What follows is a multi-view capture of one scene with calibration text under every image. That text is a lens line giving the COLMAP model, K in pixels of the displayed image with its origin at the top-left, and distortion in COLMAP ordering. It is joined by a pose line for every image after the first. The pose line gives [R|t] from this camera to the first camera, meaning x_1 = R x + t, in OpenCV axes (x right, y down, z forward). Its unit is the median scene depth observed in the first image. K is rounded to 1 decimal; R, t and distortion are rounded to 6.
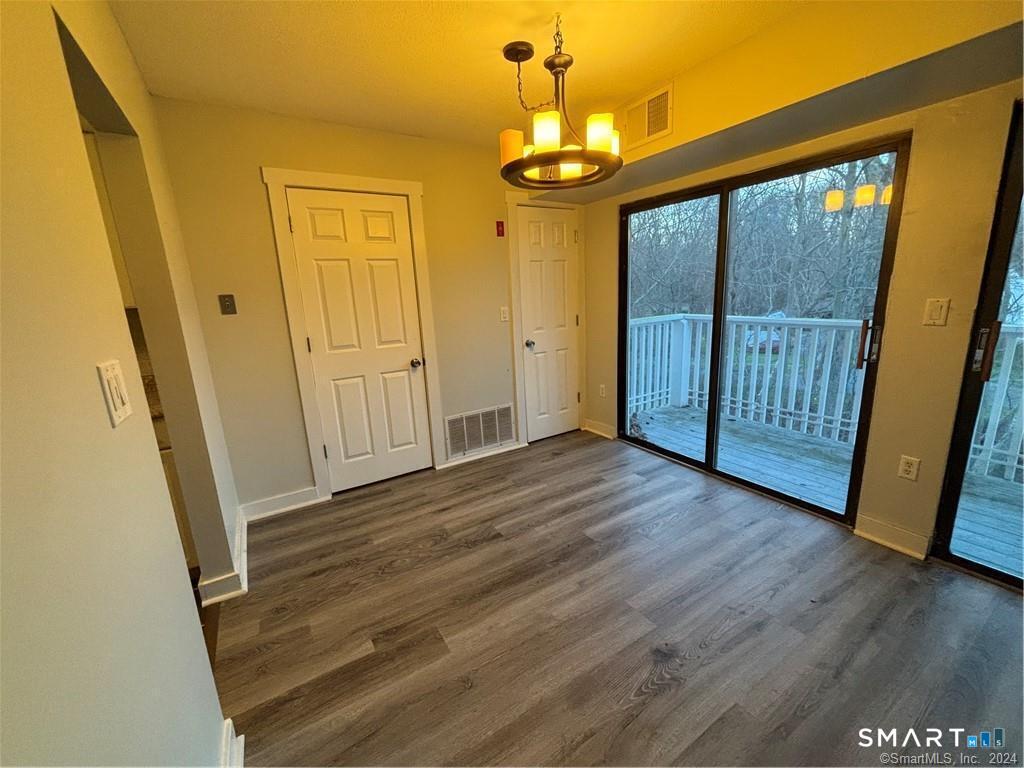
lens RADIAL K [[416.9, 0, 512.0], [0, 416.9, 384.0], [0, 0, 1]] dist [0.000222, 0.000074]
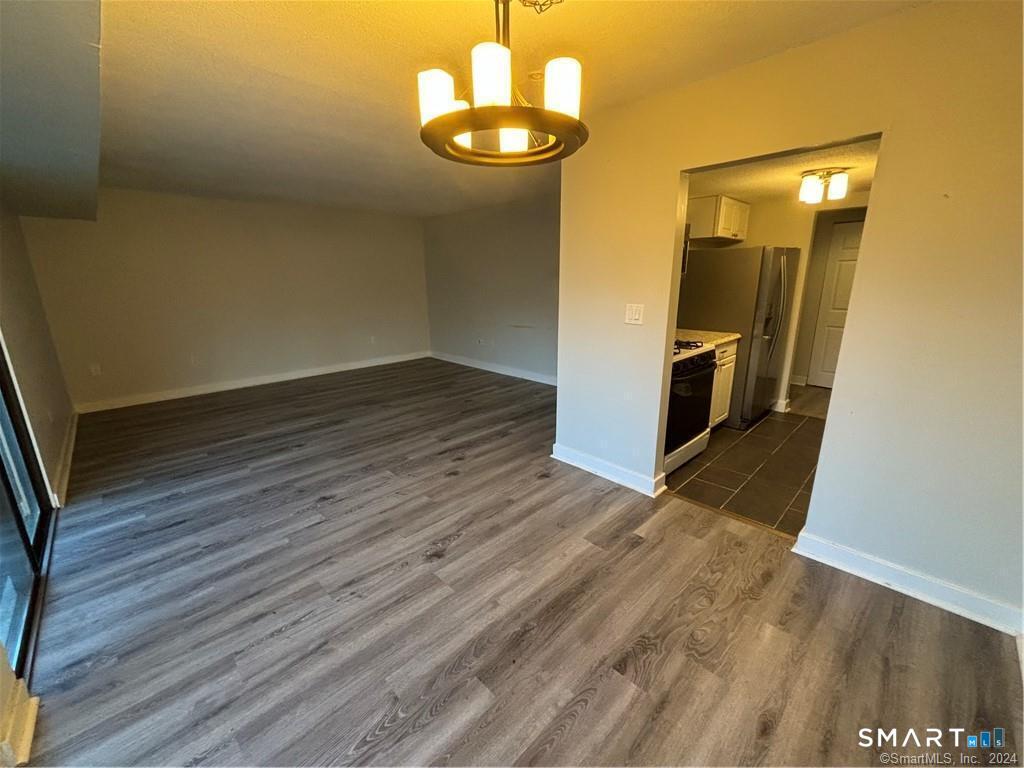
lens RADIAL K [[416.9, 0, 512.0], [0, 416.9, 384.0], [0, 0, 1]] dist [0.000222, 0.000074]
pose [[-0.975115, 0.109308, -0.192878, 0.255167], [0.007979, 0.886741, 0.462198, -0.410391], [0.221554, 0.449157, -0.865547, 1.595899]]
